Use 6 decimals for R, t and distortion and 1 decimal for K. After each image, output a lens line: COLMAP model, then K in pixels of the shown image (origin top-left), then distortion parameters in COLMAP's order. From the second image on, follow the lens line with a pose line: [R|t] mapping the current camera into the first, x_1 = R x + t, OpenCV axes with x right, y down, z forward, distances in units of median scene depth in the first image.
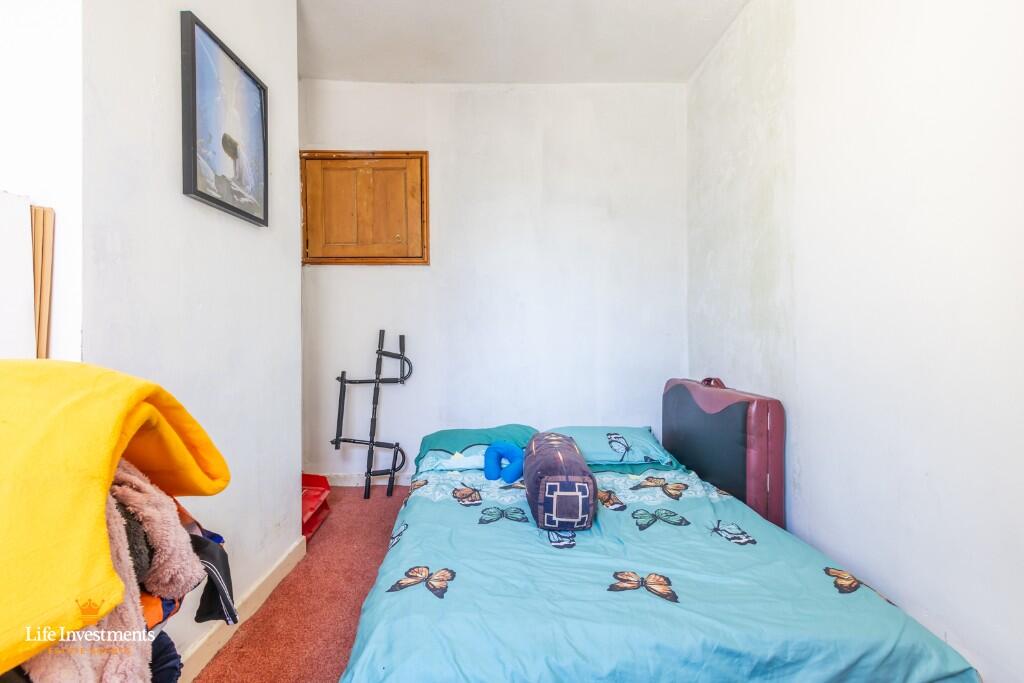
lens RADIAL K [[475.3, 0, 489.8], [0, 475.3, 321.2], [0, 0, 1]] dist [-0.001063, 0.000003]
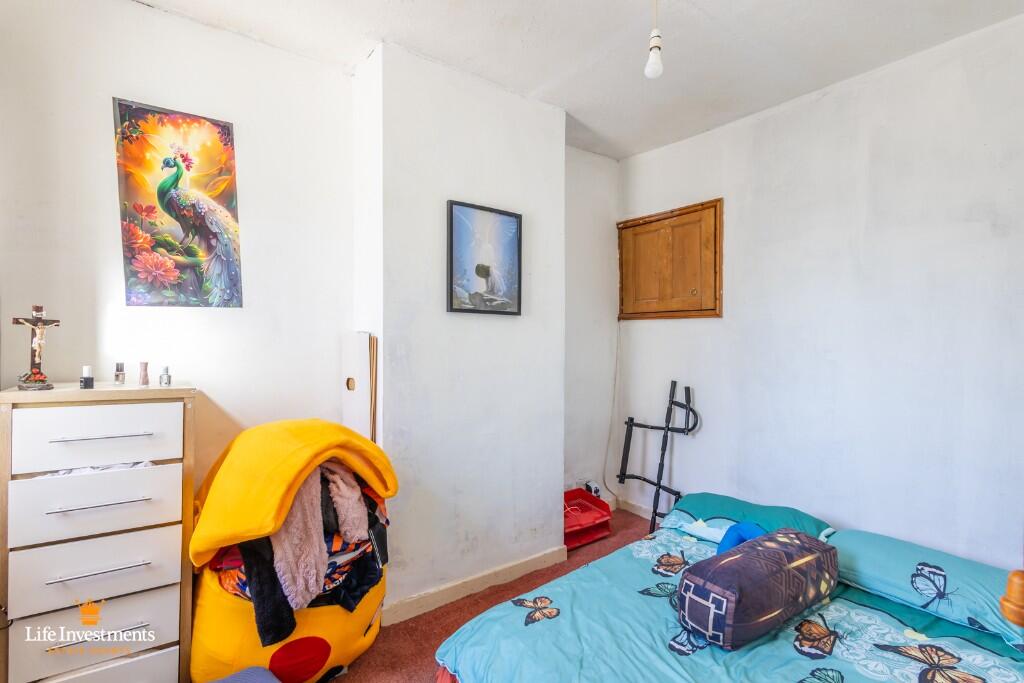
lens RADIAL K [[468.3, 0, 513.9], [0, 468.3, 340.1], [0, 0, 1]] dist [0.005545, 0.000215]
pose [[0.600289, 0.012168, -0.799691, 0.399047], [0.006230, 0.999783, 0.019889, -0.098214], [0.799759, -0.016921, 0.600082, 0.098323]]
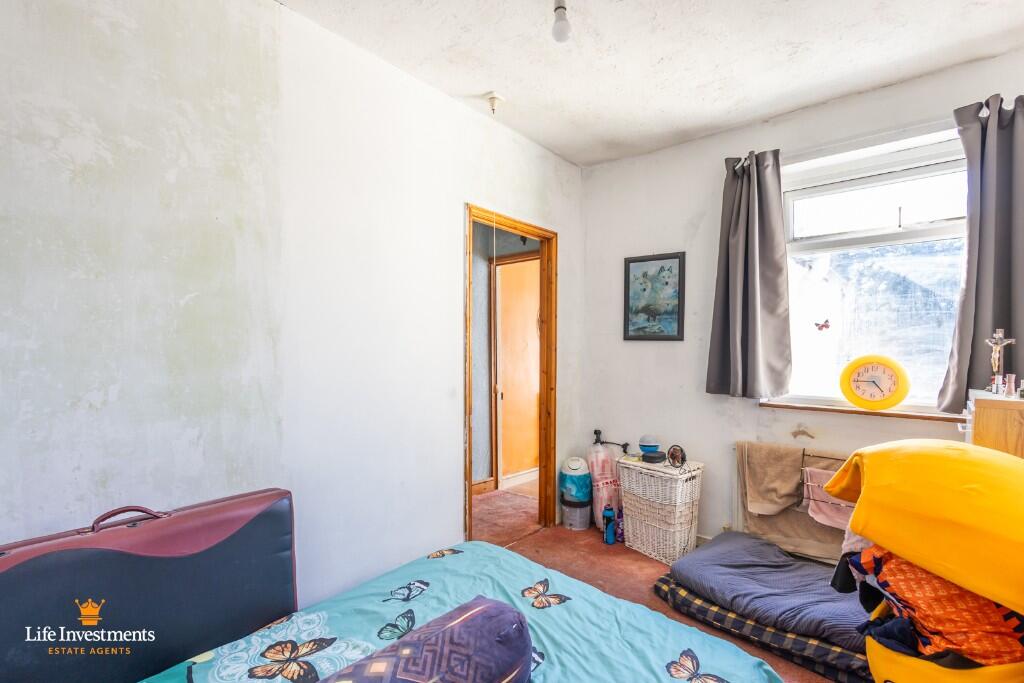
lens RADIAL K [[468.3, 0, 513.9], [0, 468.3, 340.1], [0, 0, 1]] dist [0.005545, 0.000215]
pose [[-0.777950, 0.006557, 0.628292, -0.229100], [-0.024293, 0.998884, -0.040504, -0.066013], [-0.627857, -0.046773, -0.776922, 1.006143]]
